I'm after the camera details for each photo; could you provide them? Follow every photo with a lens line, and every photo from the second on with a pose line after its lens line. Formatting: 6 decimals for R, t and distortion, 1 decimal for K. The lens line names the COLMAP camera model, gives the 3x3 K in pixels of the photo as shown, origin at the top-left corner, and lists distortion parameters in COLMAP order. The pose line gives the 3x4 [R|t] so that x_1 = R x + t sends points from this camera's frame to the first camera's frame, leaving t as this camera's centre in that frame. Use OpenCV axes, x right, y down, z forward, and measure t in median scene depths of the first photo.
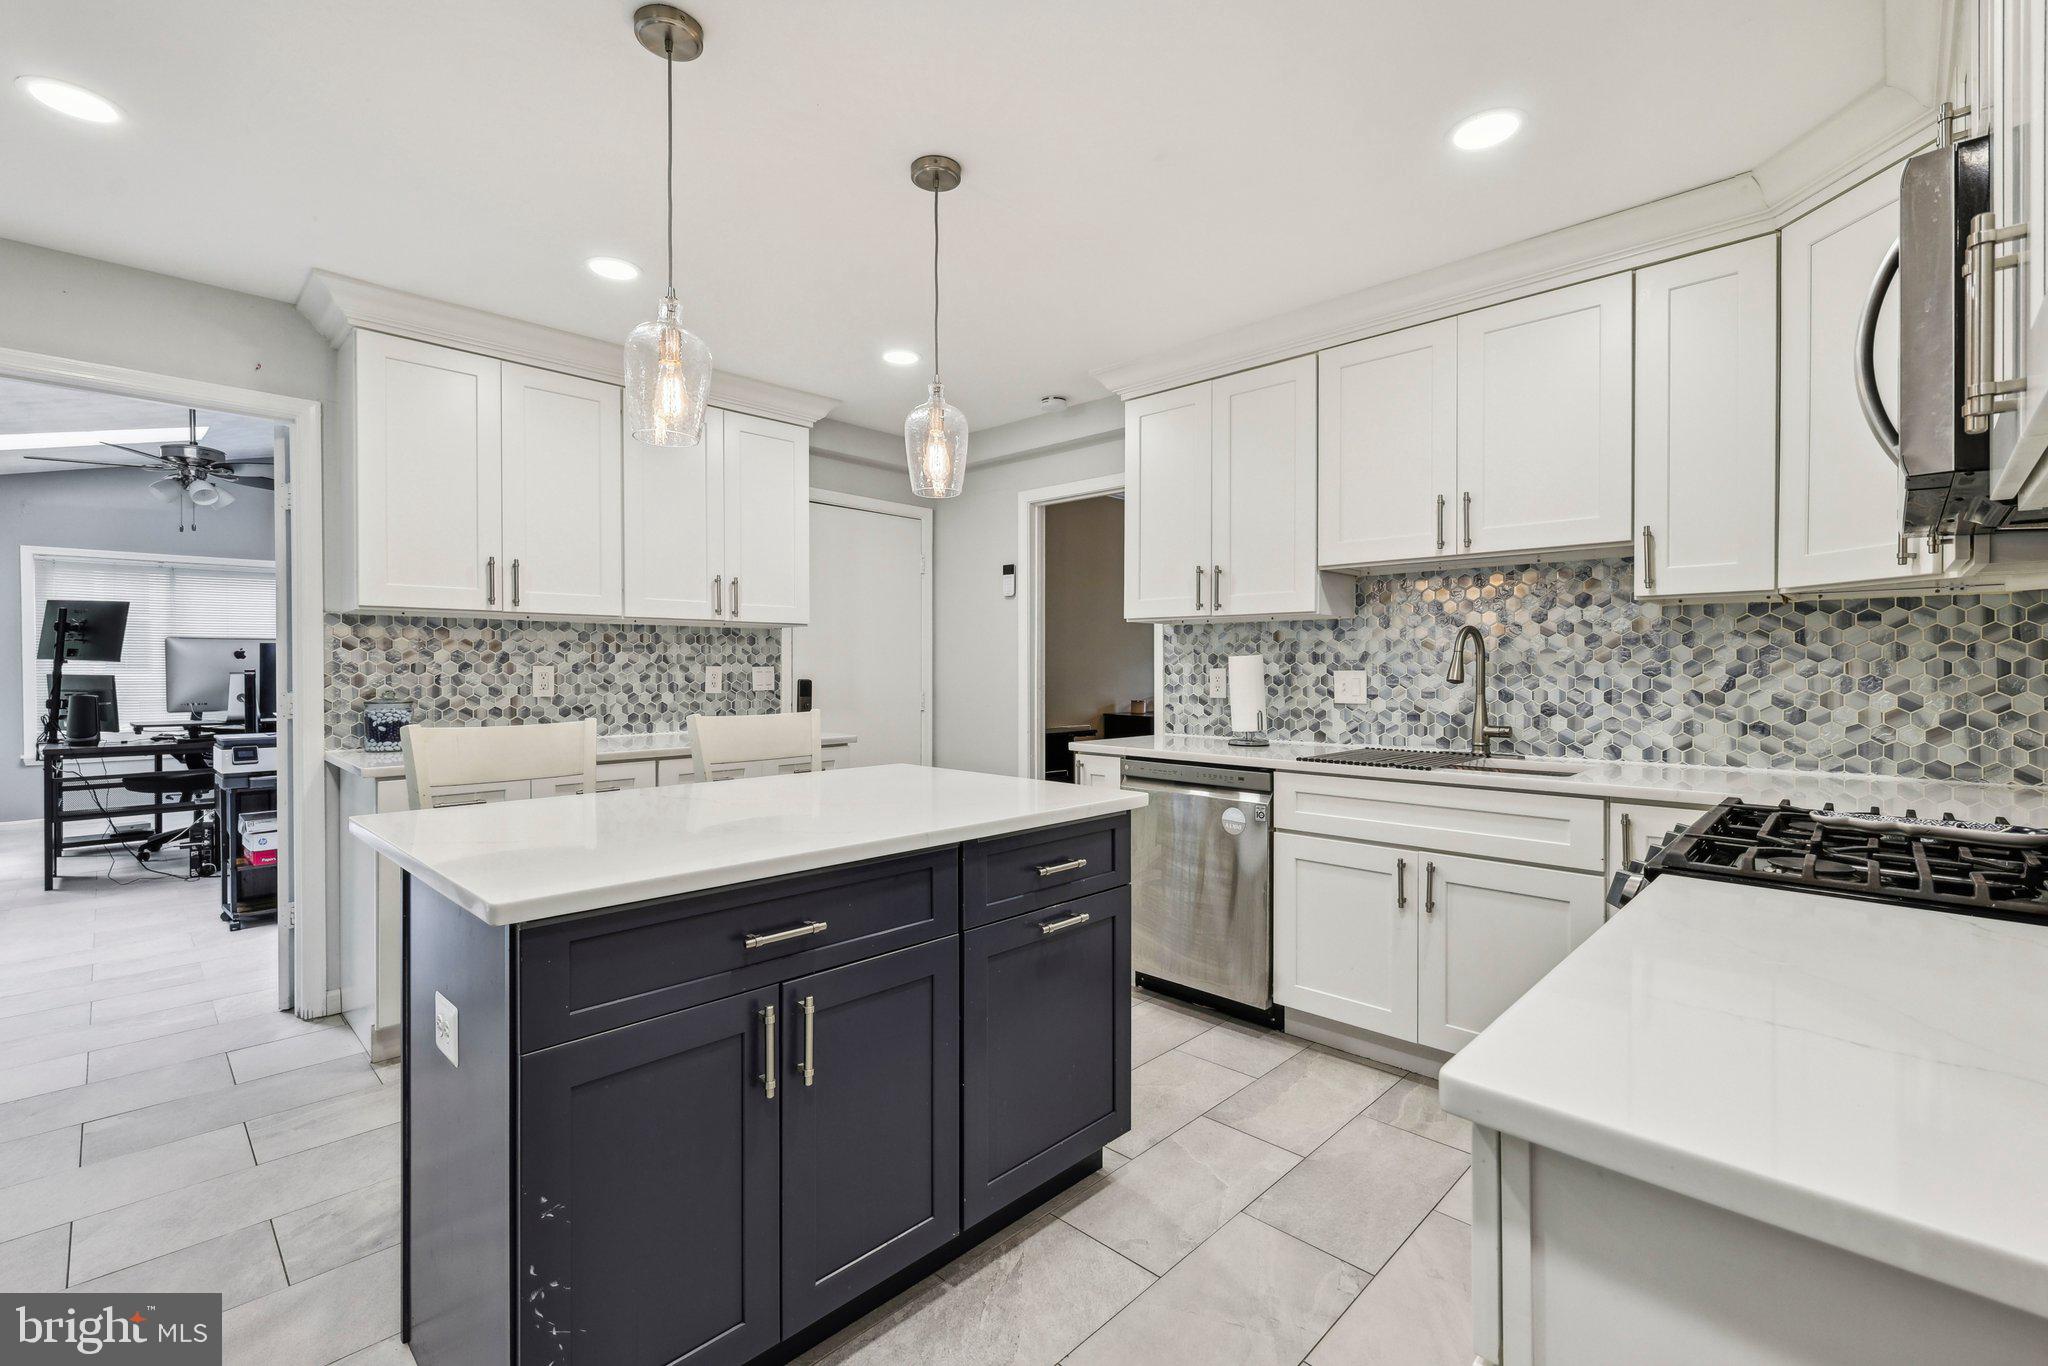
lens RADIAL K [[891.0, 0, 1017.3], [0, 891.0, 671.5], [0, 0, 1]] dist [0.003873, -0.000518]
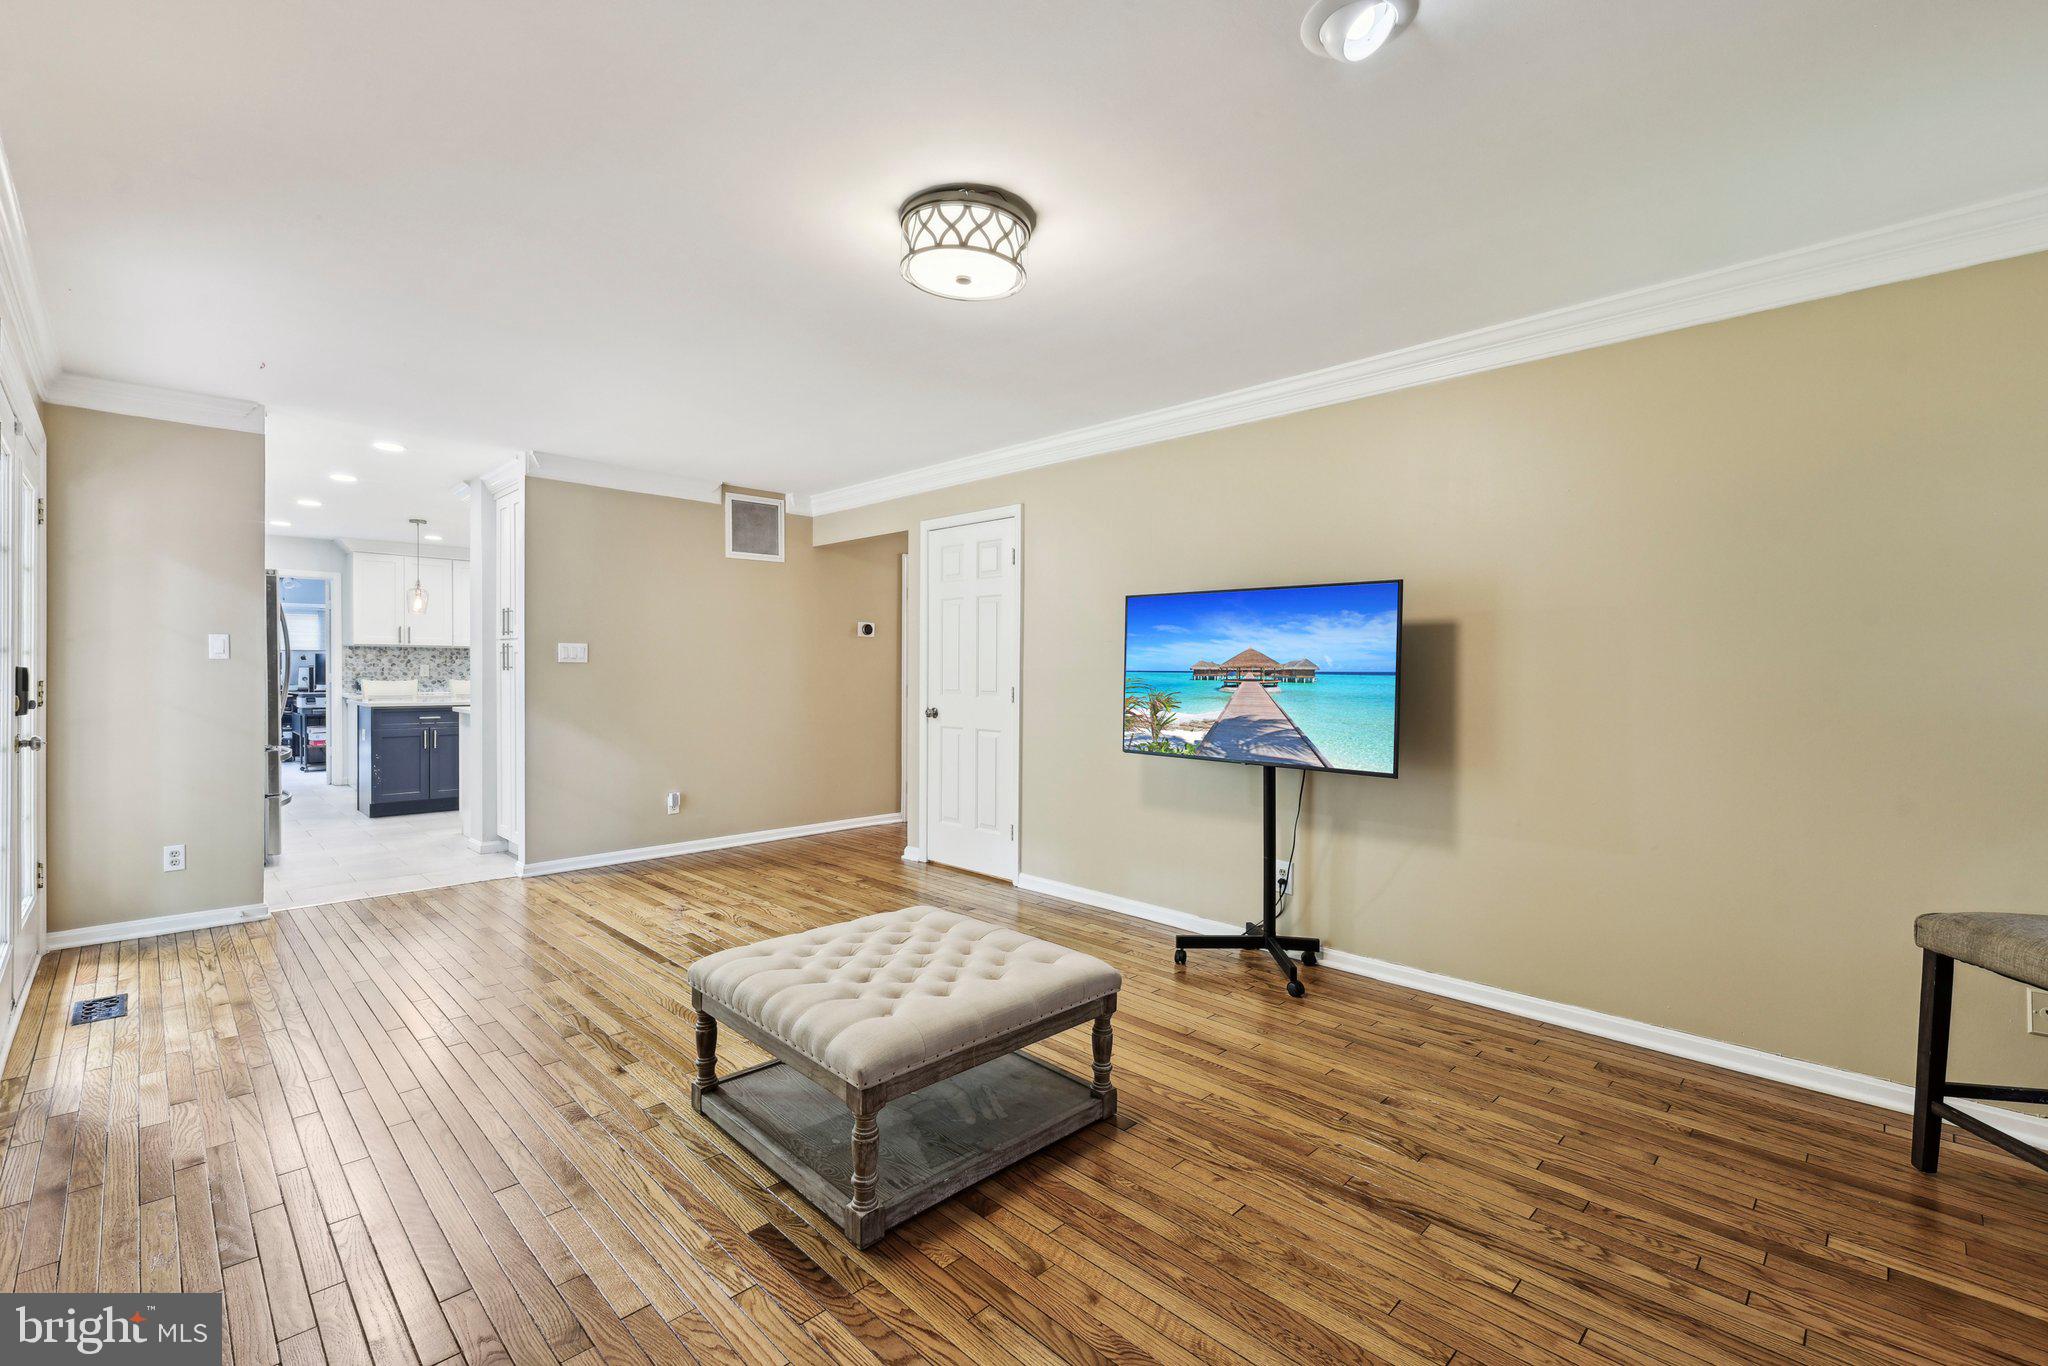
lens RADIAL K [[891.0, 0, 1025.6], [0, 891.0, 678.7], [0, 0, 1]] dist [0.003873, -0.000518]
pose [[0.999880, 0.006916, -0.013831, 1.309537], [-0.006839, 0.999961, 0.005572, 0.008829], [0.013869, -0.005477, 0.999889, -1.649340]]
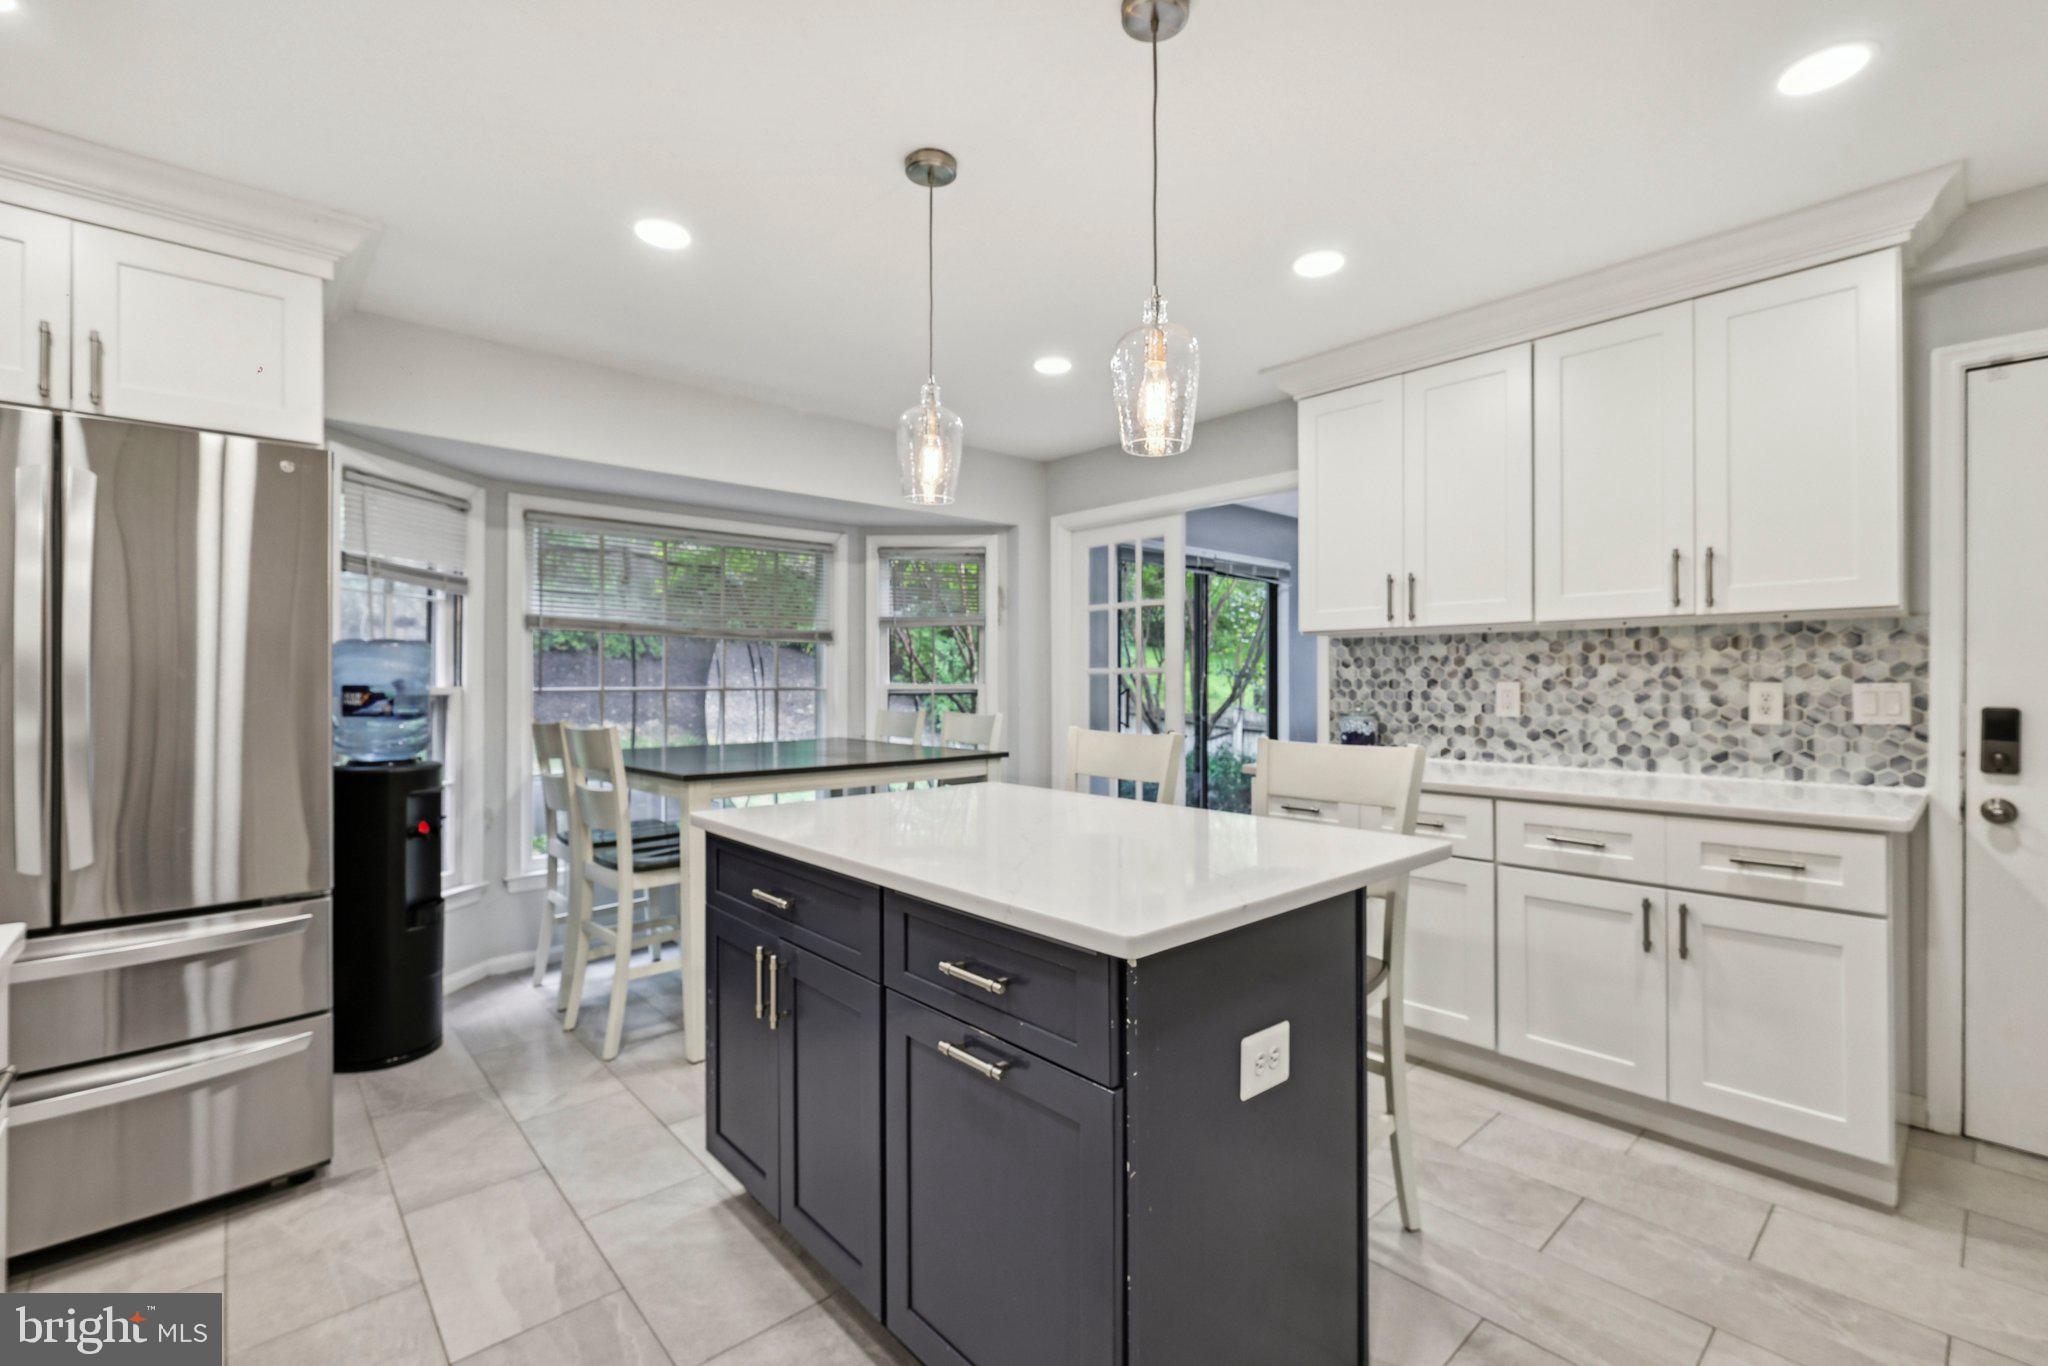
lens RADIAL K [[891.0, 0, 1013.5], [0, 891.0, 671.2], [0, 0, 1]] dist [0.003873, -0.000518]
pose [[-0.057470, -0.008812, -0.998308, 0.396015], [-0.002851, 0.999958, -0.008662, -0.008113], [0.998343, 0.002348, -0.057493, 0.565989]]
